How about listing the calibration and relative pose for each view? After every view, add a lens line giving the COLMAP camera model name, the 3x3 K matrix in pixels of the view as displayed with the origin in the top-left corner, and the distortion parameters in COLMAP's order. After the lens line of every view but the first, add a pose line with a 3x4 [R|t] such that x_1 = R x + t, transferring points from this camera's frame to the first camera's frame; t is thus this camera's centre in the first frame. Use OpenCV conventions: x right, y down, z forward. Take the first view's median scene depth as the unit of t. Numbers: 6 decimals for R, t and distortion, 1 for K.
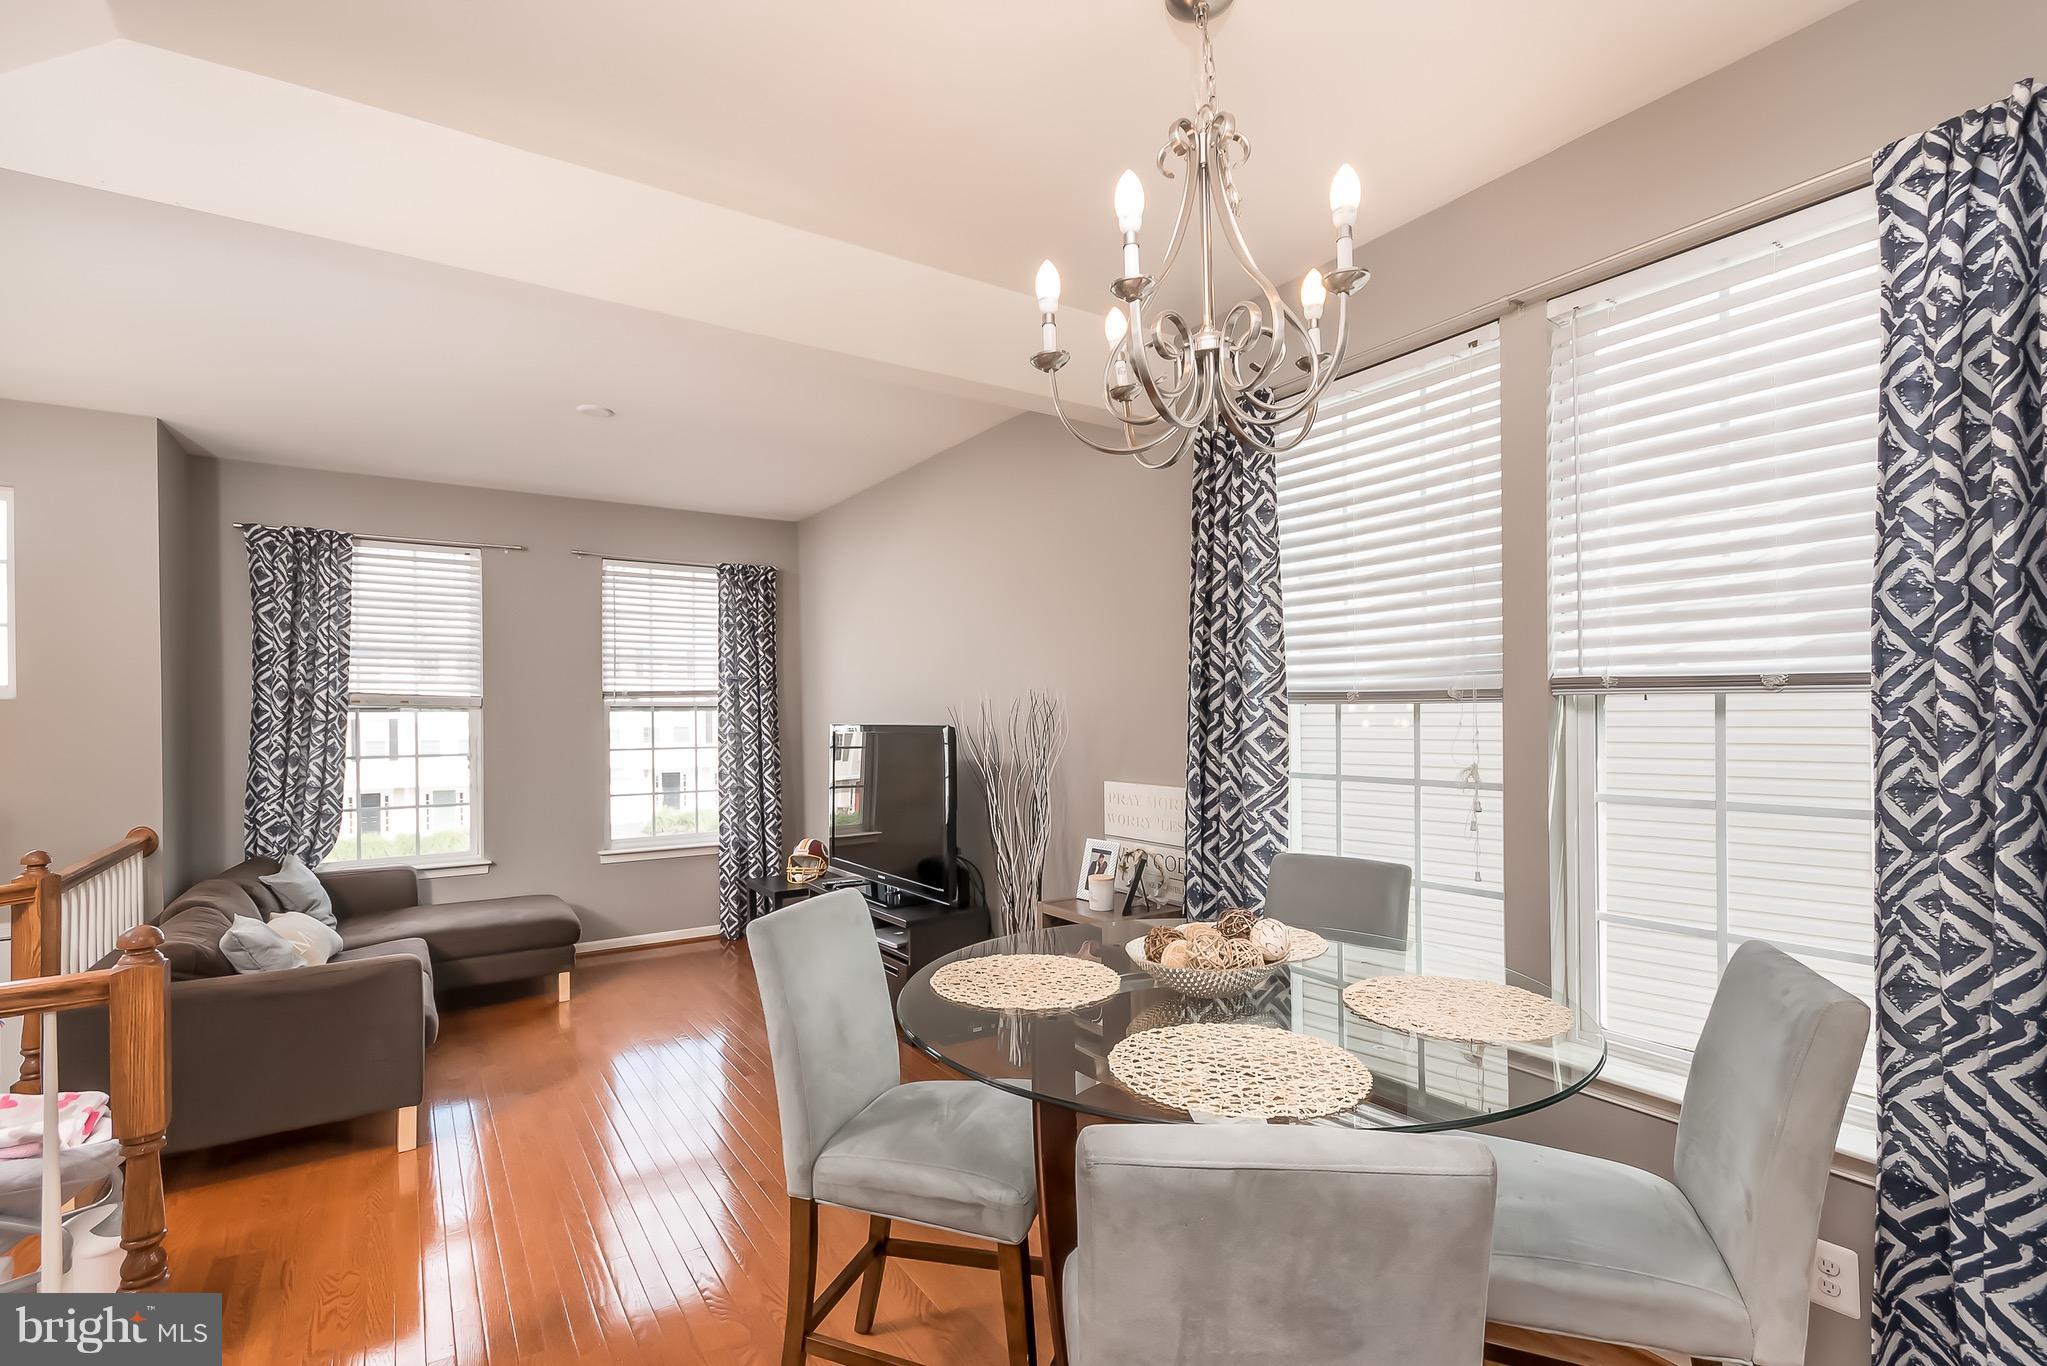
lens RADIAL K [[904.9, 0, 1019.6], [0, 904.9, 709.0], [0, 0, 1]] dist [-0.002021, -0.000036]
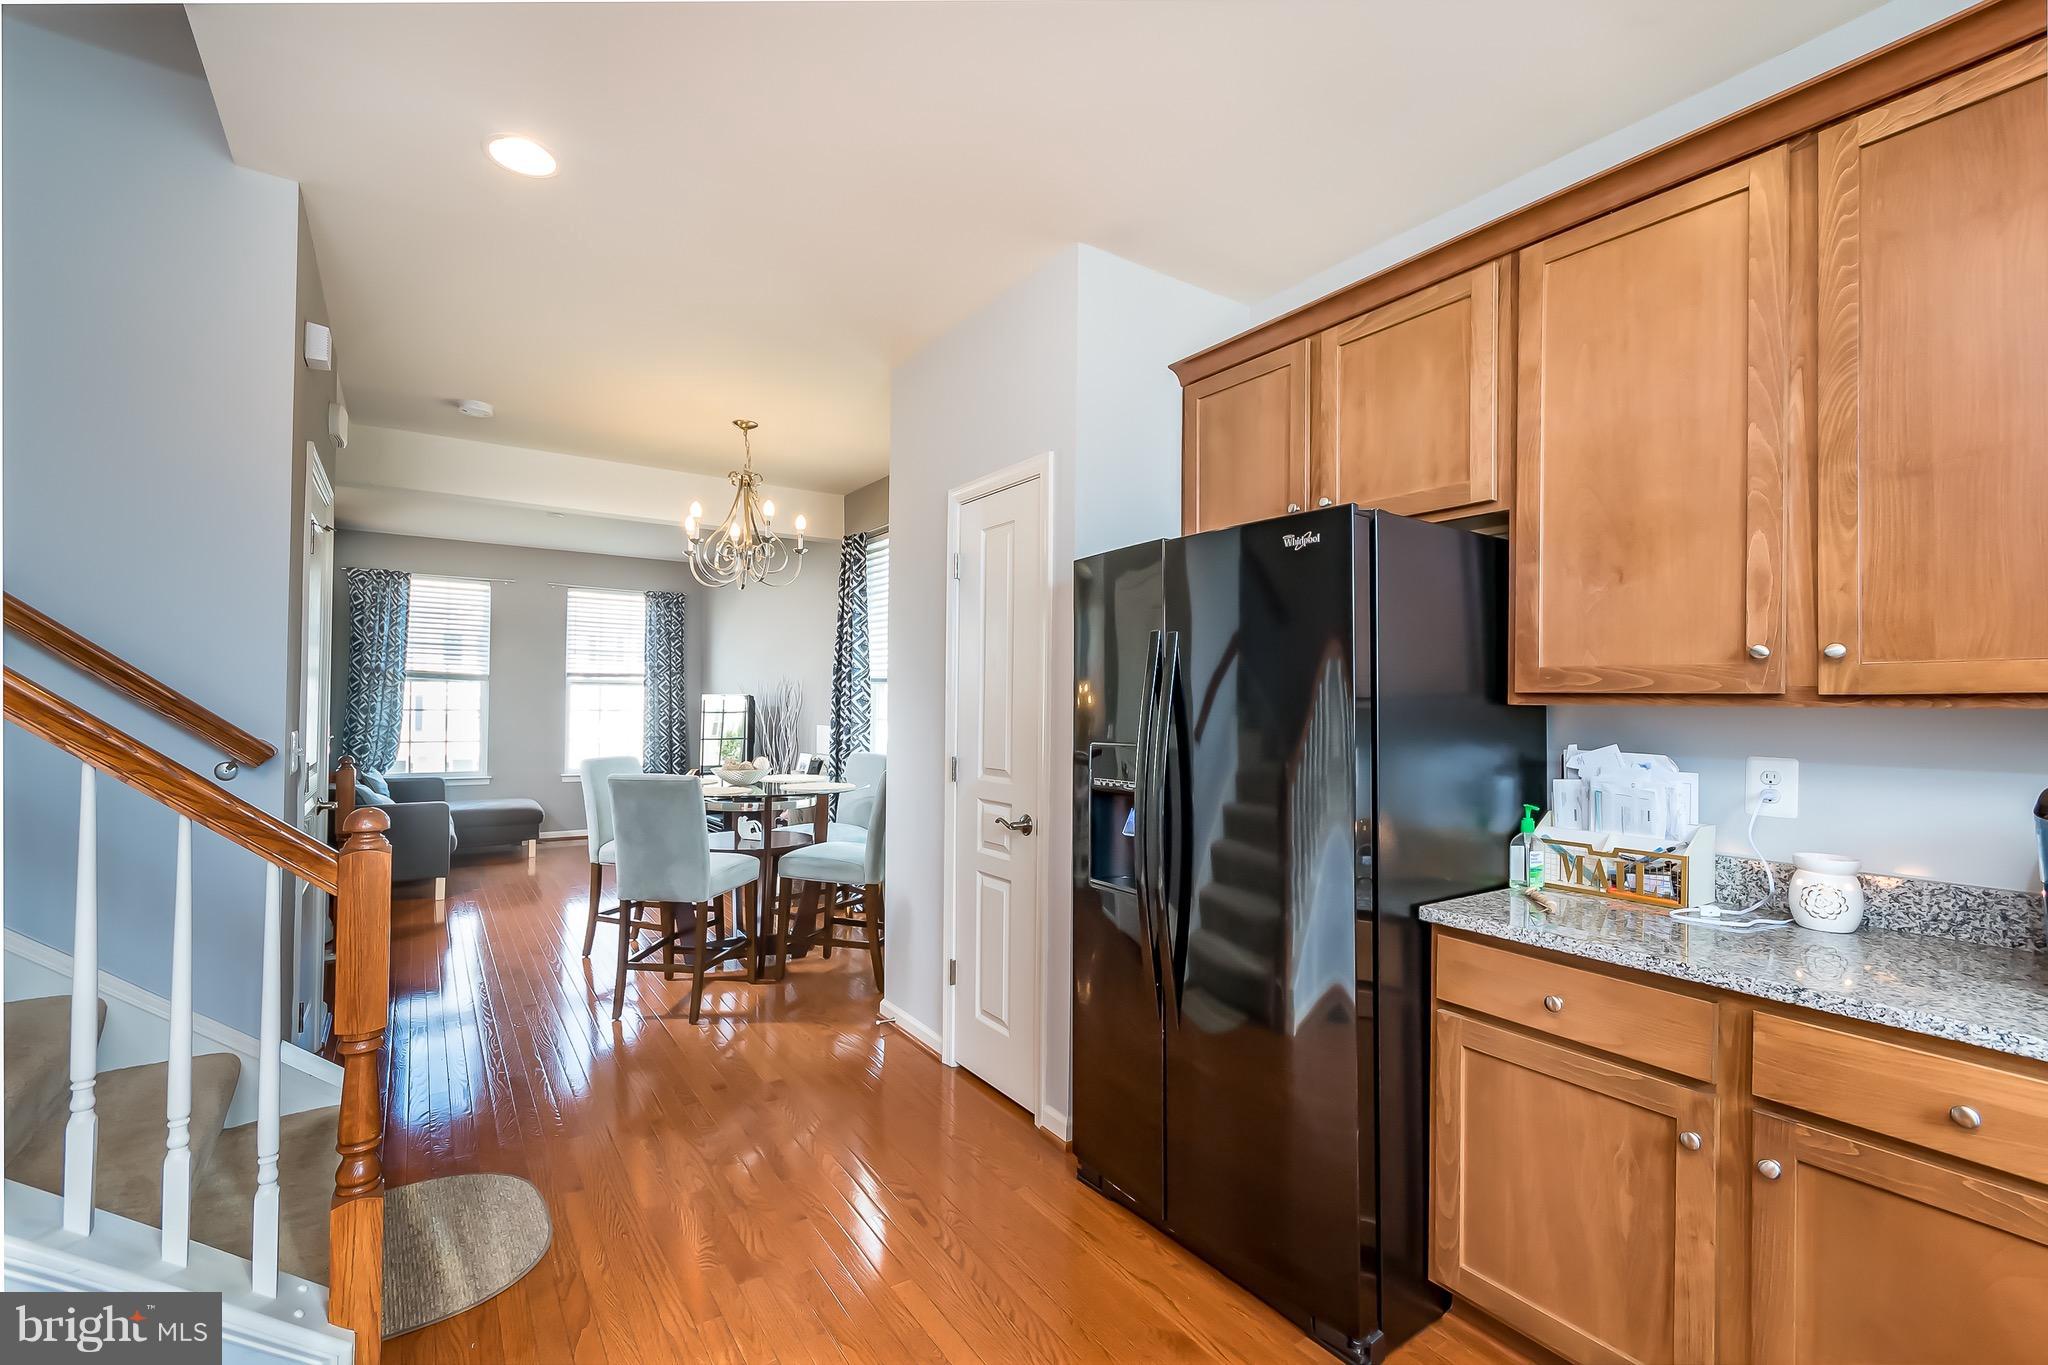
lens RADIAL K [[874.0, 0, 1023.2], [0, 874.0, 699.8], [0, 0, 1]] dist [-0.000894, -0.000149]
pose [[0.999782, 0.020804, 0.001883, 0.379186], [-0.020801, 0.999783, -0.001230, 0.015827], [-0.001908, 0.001190, 0.999997, -0.592922]]
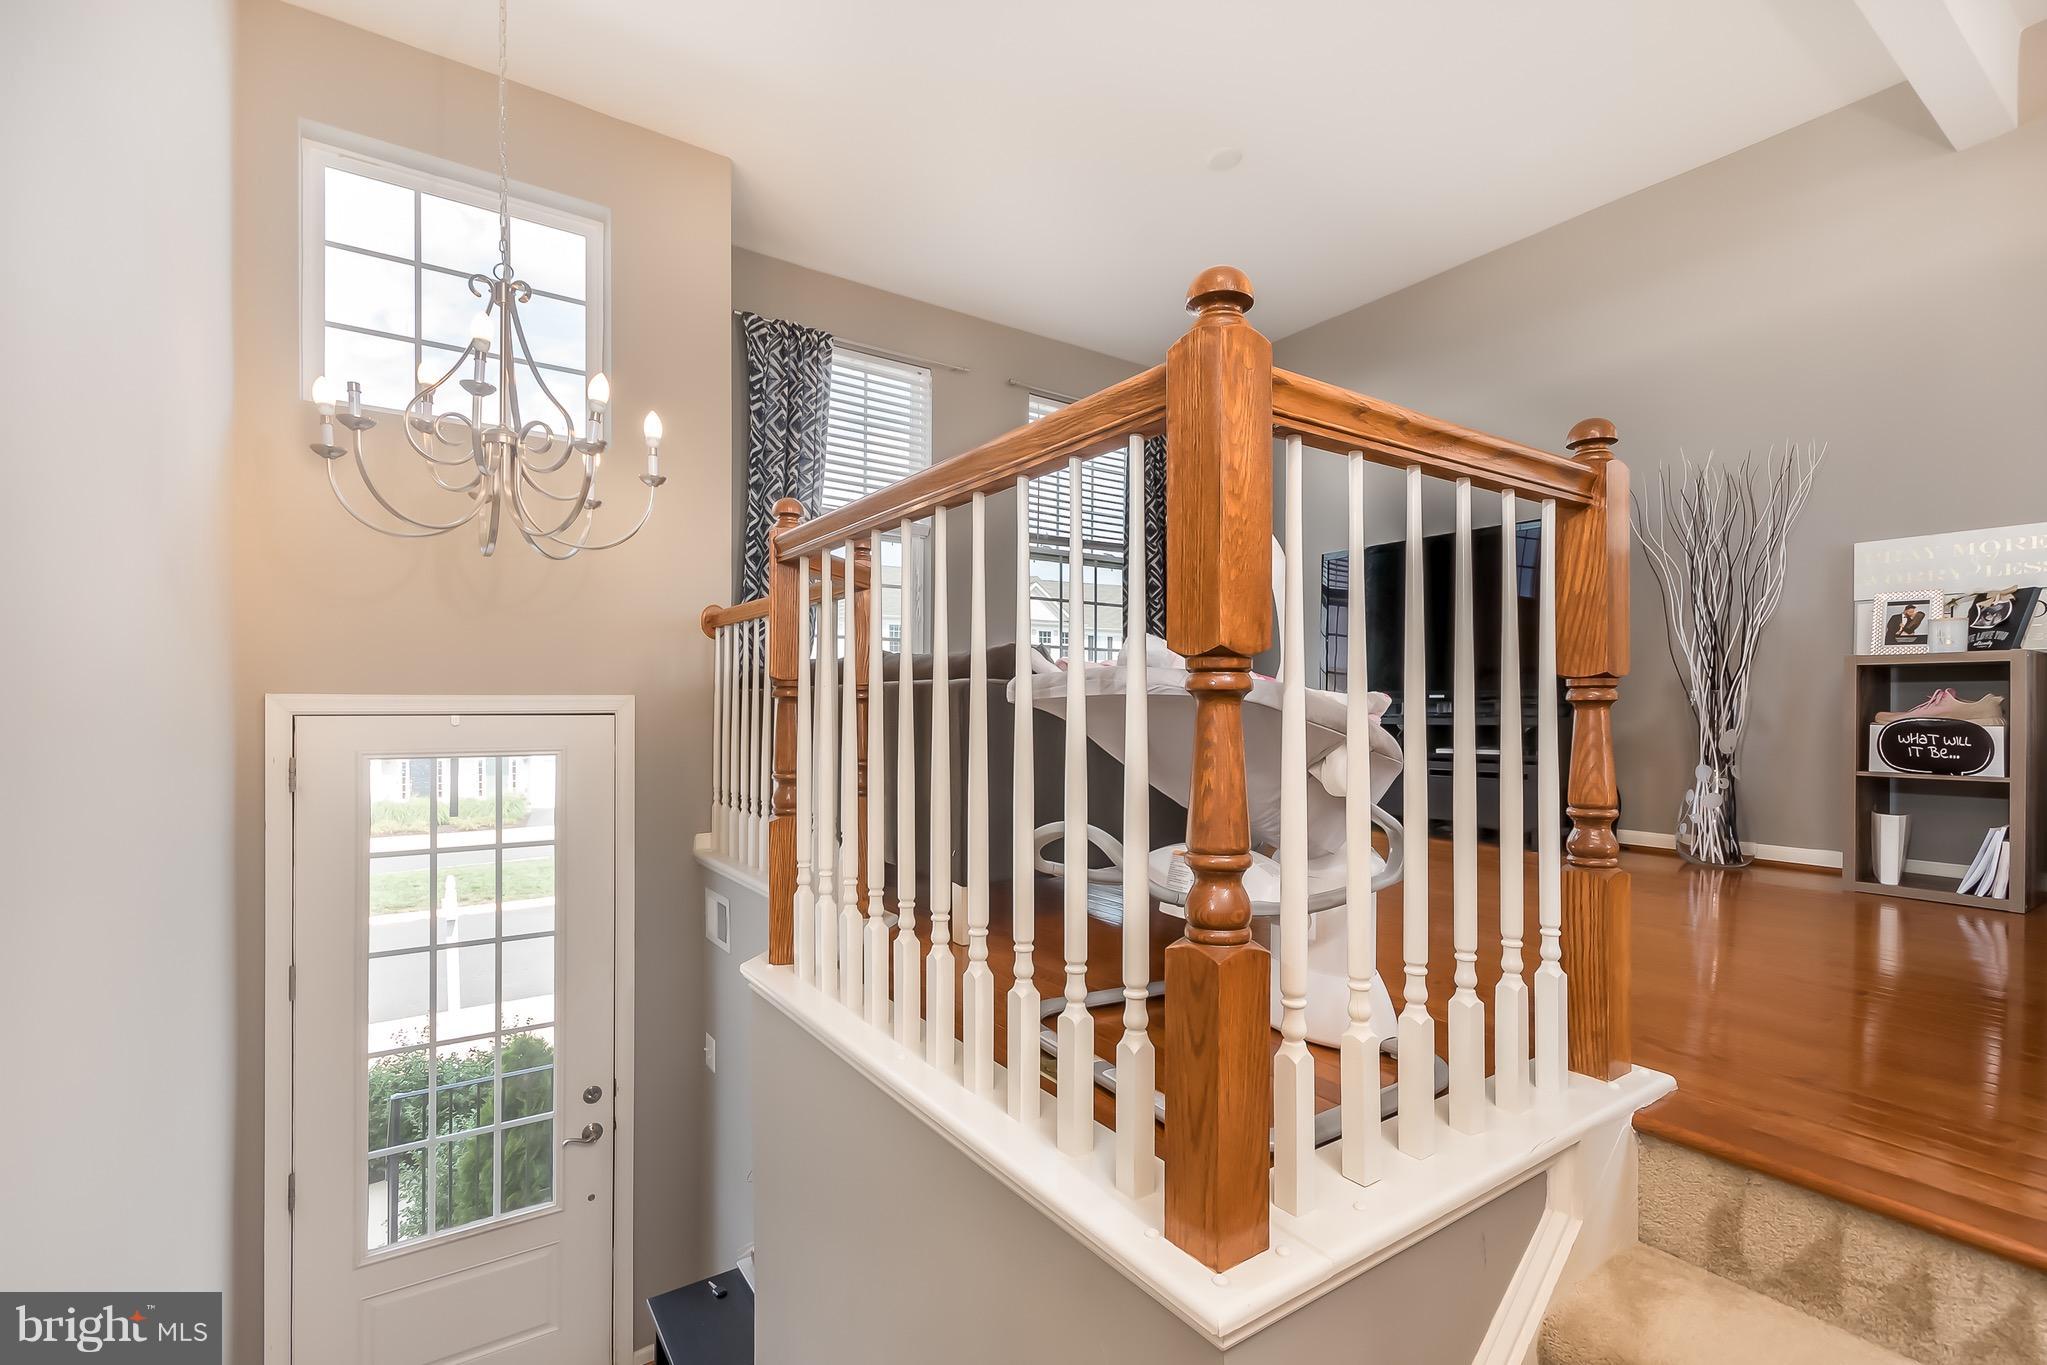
lens RADIAL K [[904.9, 0, 1019.6], [0, 904.9, 708.5], [0, 0, 1]] dist [-0.002021, -0.000036]
pose [[0.999768, 0.019679, 0.008774, -0.541321], [-0.019643, 0.999798, -0.004253, 0.190084], [-0.008856, 0.004079, 0.999952, 0.064424]]
